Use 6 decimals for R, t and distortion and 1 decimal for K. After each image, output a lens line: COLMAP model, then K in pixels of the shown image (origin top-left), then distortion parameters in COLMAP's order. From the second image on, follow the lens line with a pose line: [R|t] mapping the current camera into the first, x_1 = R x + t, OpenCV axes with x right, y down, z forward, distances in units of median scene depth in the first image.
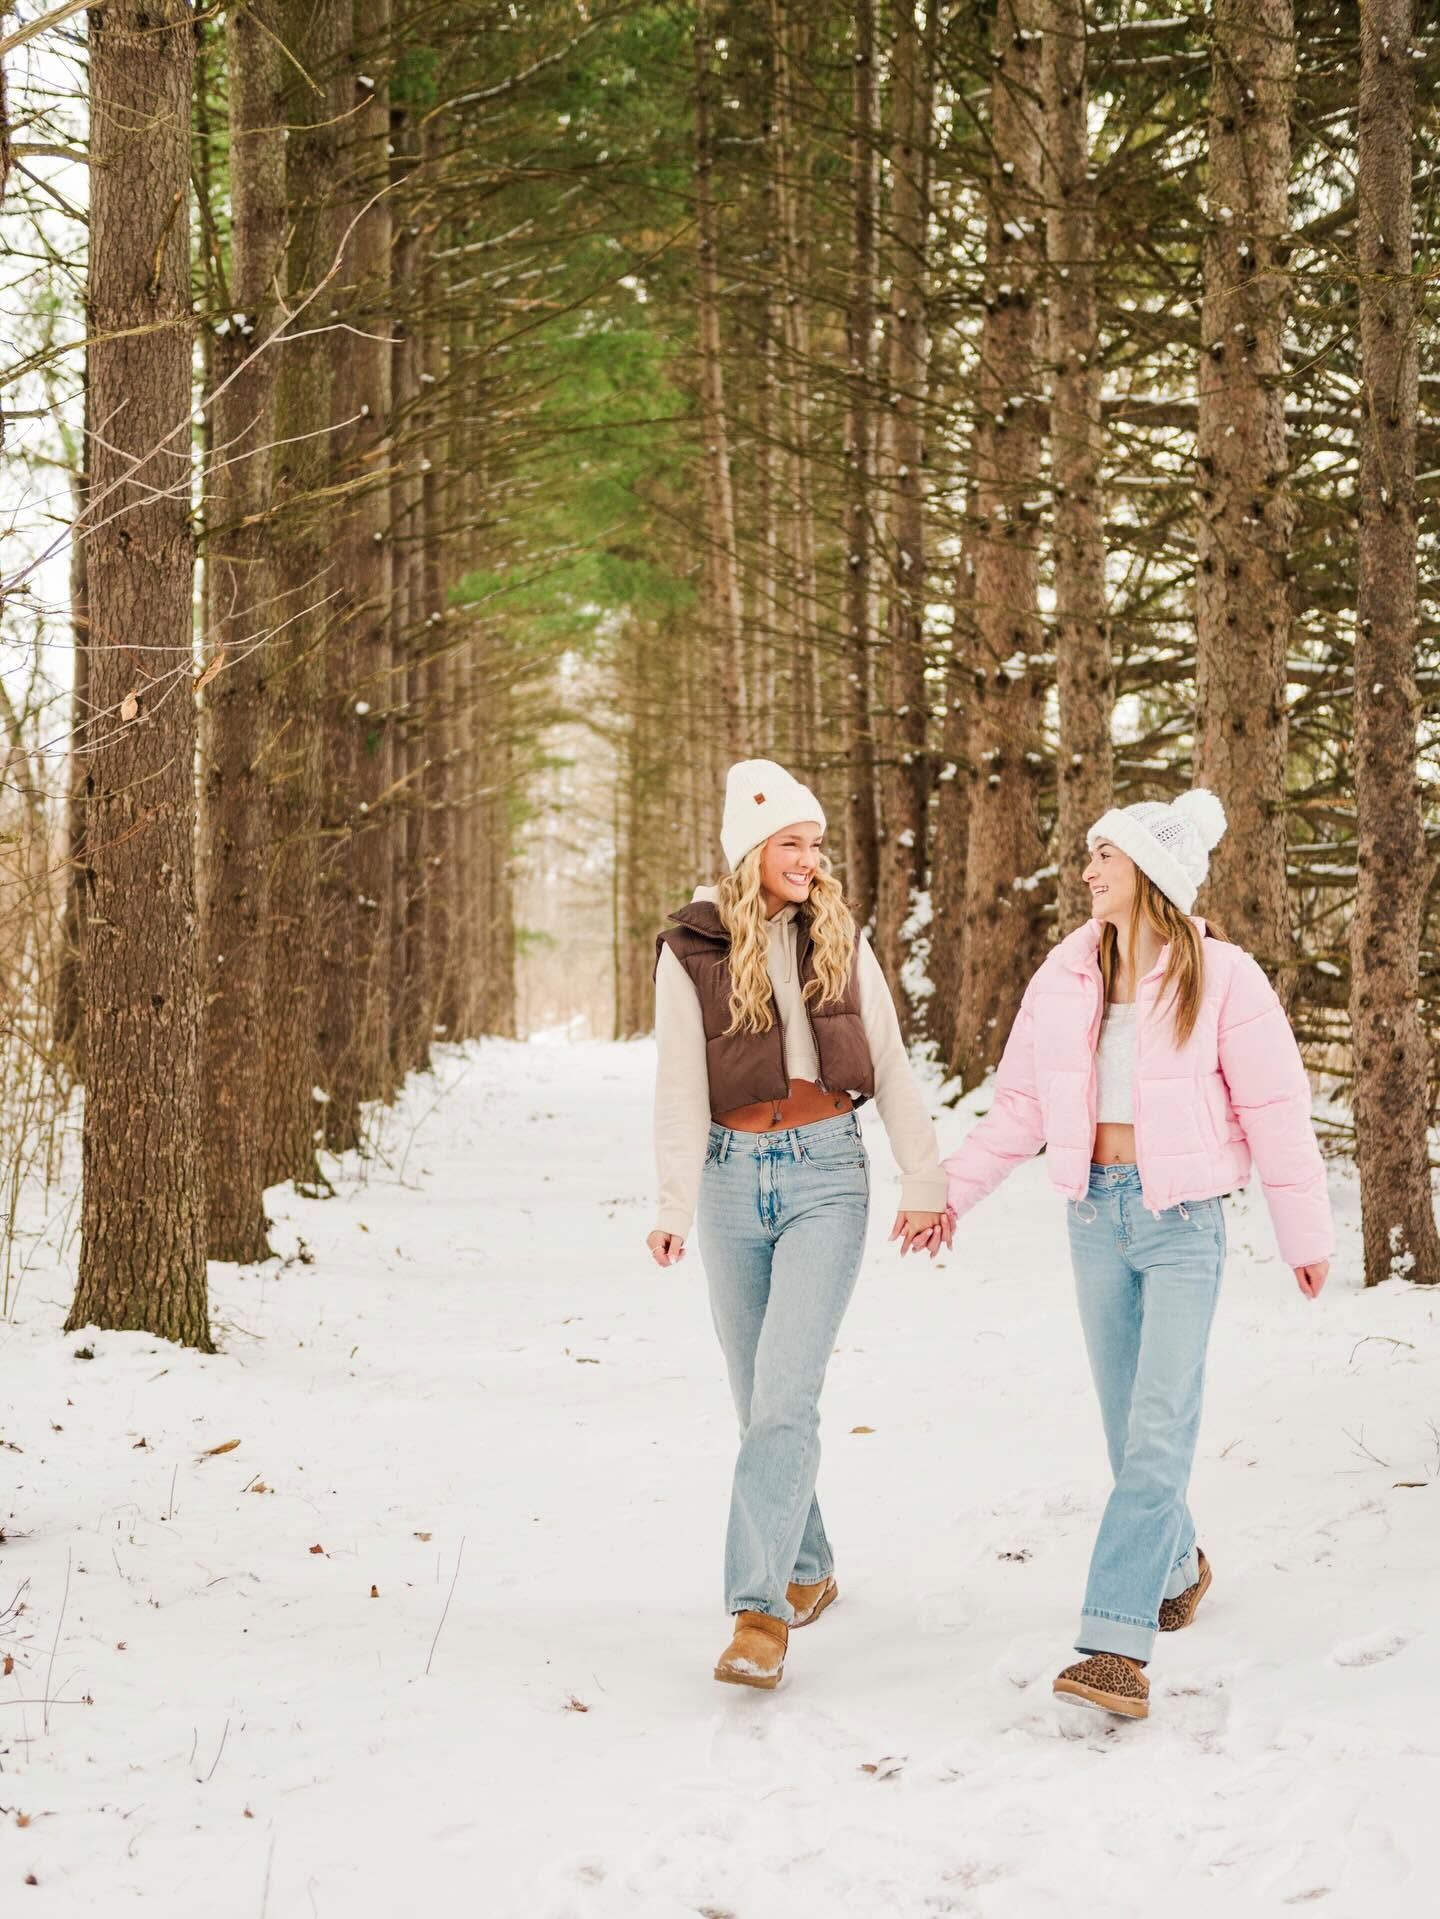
lens RADIAL K [[2478.8, 0, 719.8], [0, 2478.8, 947.3], [0, 0, 1]] dist [-0.013840, 0.000000]
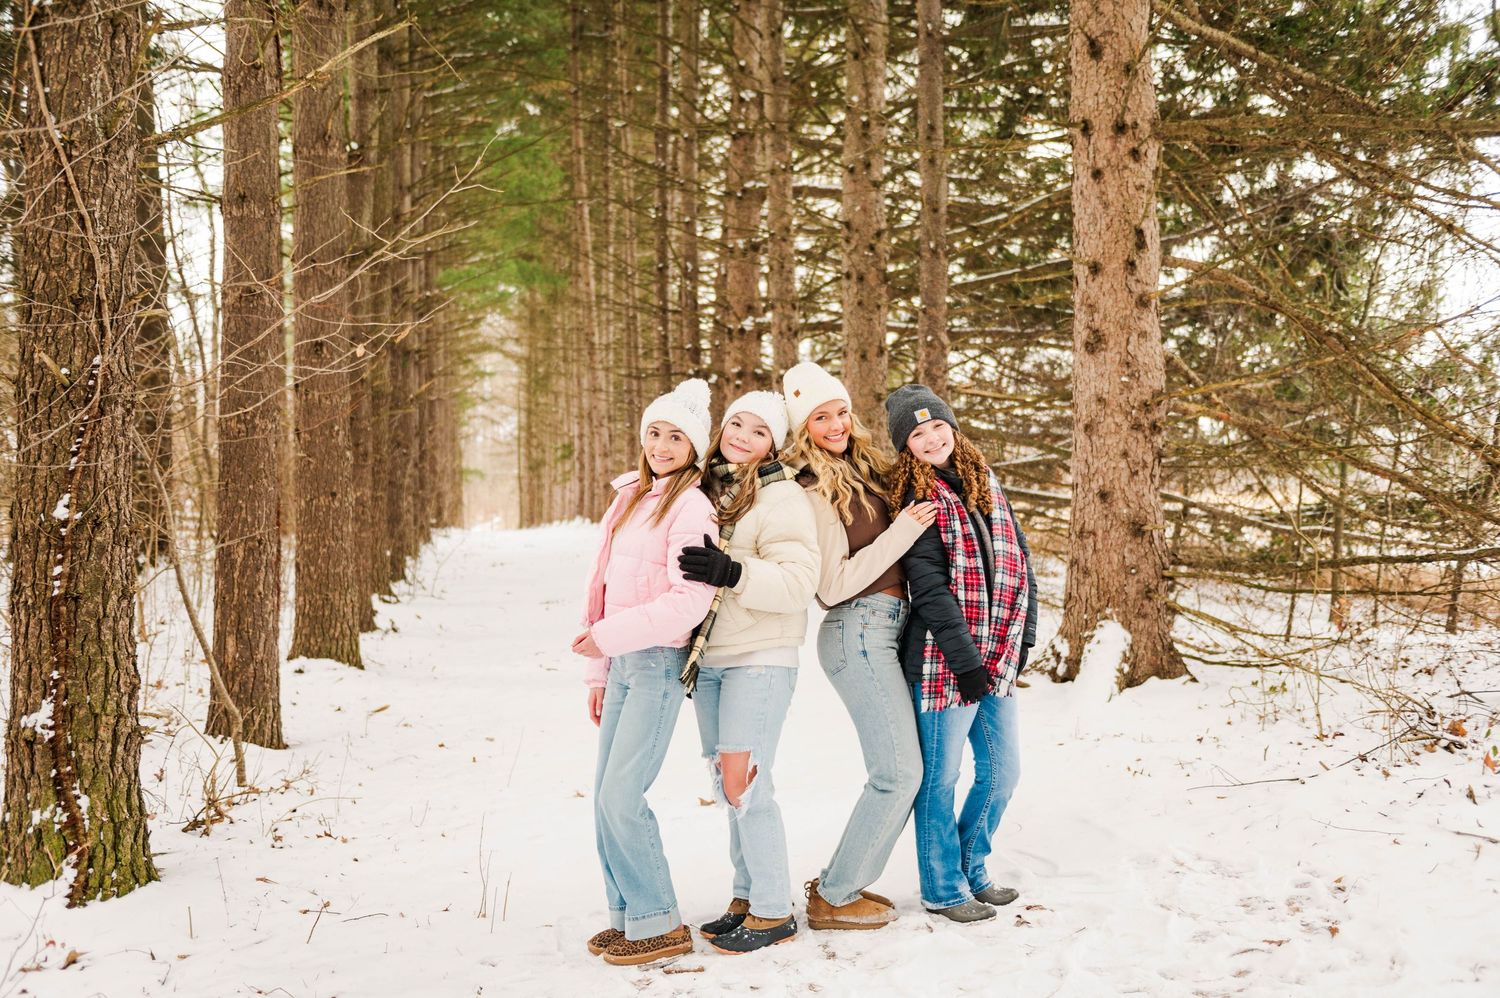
lens RADIAL K [[1509.9, 0, 747.2], [0, 1509.9, 502.9], [0, 0, 1]] dist [-0.050585, 0.000000]
pose [[0.991615, -0.011499, 0.128713, -0.032391], [0.010023, 0.999876, 0.012116, 0.010737], [-0.128837, -0.010724, 0.991608, -0.152460]]
